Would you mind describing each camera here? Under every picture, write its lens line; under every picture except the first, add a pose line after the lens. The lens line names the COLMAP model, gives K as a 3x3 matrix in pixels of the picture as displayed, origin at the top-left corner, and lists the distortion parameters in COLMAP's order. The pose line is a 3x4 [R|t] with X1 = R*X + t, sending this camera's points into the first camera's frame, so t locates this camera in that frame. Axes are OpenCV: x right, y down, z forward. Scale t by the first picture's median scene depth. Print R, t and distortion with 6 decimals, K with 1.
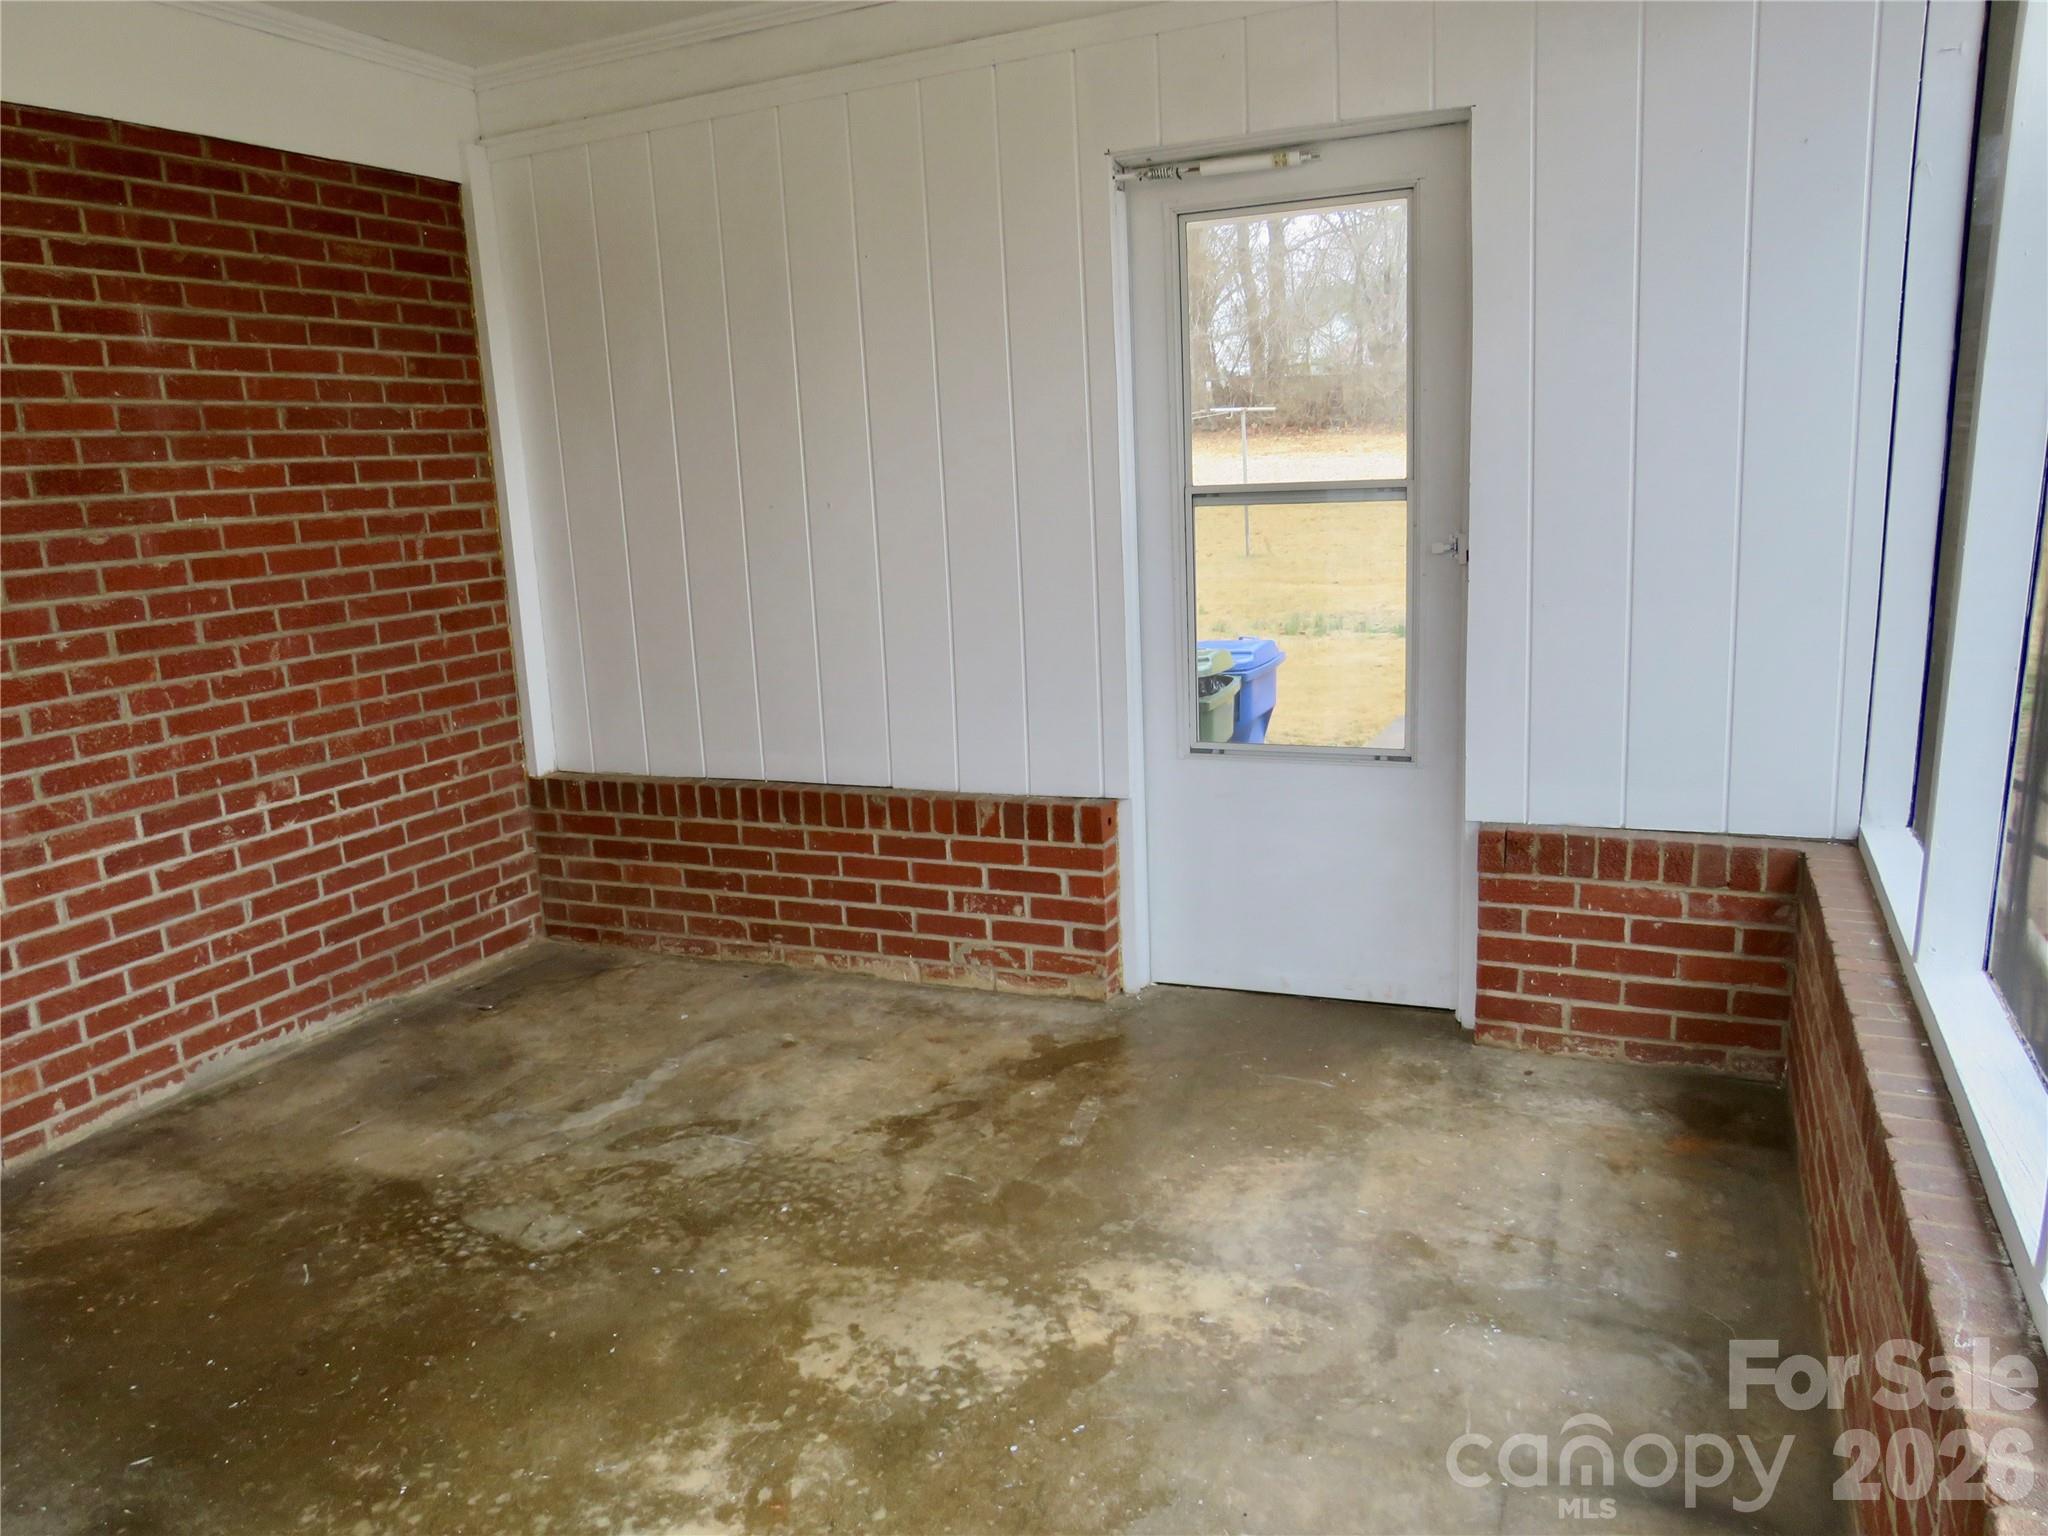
lens RADIAL K [[1429.4, 0, 1016.0], [0, 1429.4, 807.7], [0, 0, 1]] dist [-0.034462, -0.008193]
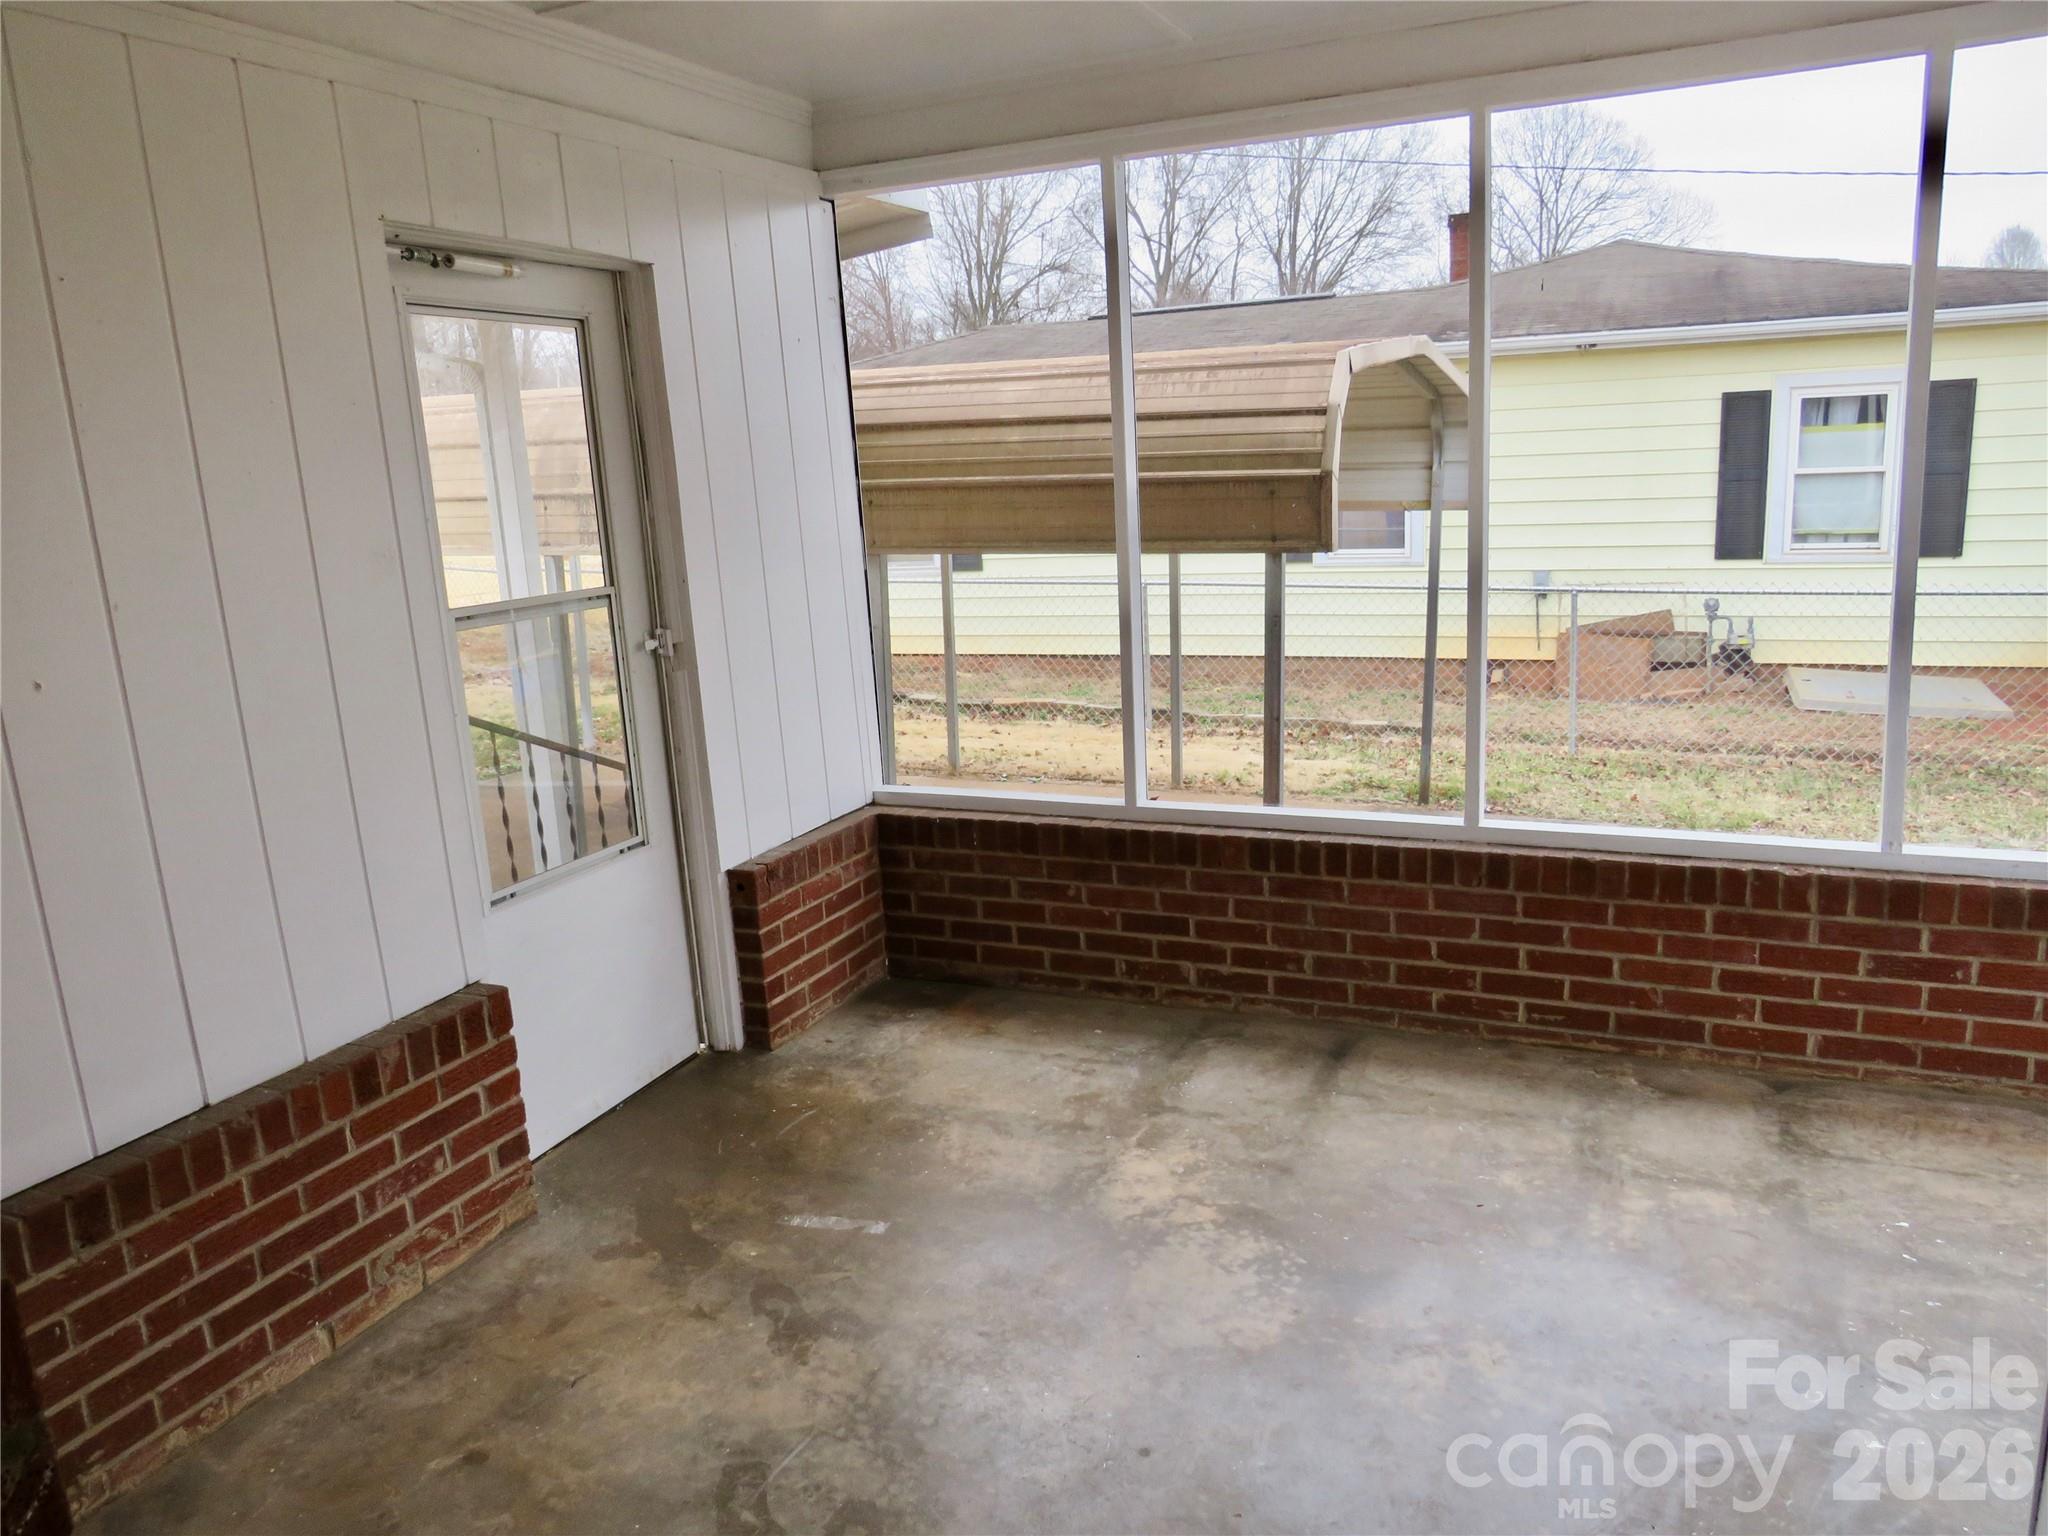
lens RADIAL K [[1429.4, 0, 1016.0], [0, 1429.4, 807.7], [0, 0, 1]] dist [-0.034462, -0.008193]
pose [[0.015281, -0.190665, 0.981536, -0.716497], [0.284790, 0.941821, 0.178516, -0.159098], [-0.958468, 0.276804, 0.068692, 0.607039]]
